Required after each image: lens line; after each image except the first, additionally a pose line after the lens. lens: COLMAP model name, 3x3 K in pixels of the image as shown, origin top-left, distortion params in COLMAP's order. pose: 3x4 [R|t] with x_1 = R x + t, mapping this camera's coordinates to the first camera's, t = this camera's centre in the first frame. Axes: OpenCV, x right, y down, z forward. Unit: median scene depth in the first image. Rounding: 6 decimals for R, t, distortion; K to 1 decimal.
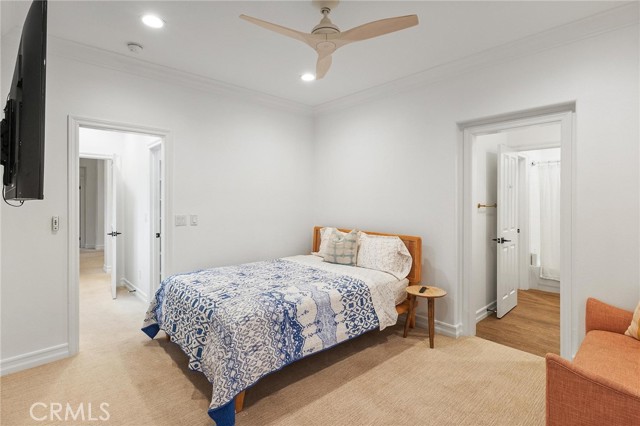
lens RADIAL K [[301.0, 0, 319.1], [0, 301.0, 202.4], [0, 0, 1]] dist [-0.000335, -0.000073]
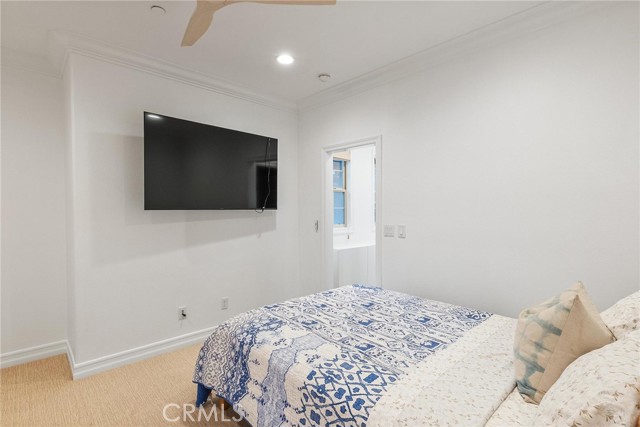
lens RADIAL K [[301.8, 0, 311.4], [0, 301.8, 215.4], [0, 0, 1]] dist [-0.001662, -0.000450]
pose [[0.037579, 0.018135, -0.999129, 0.613997], [-0.002085, 0.999835, 0.018069, -0.004396], [0.999291, 0.001404, 0.037611, 0.989529]]
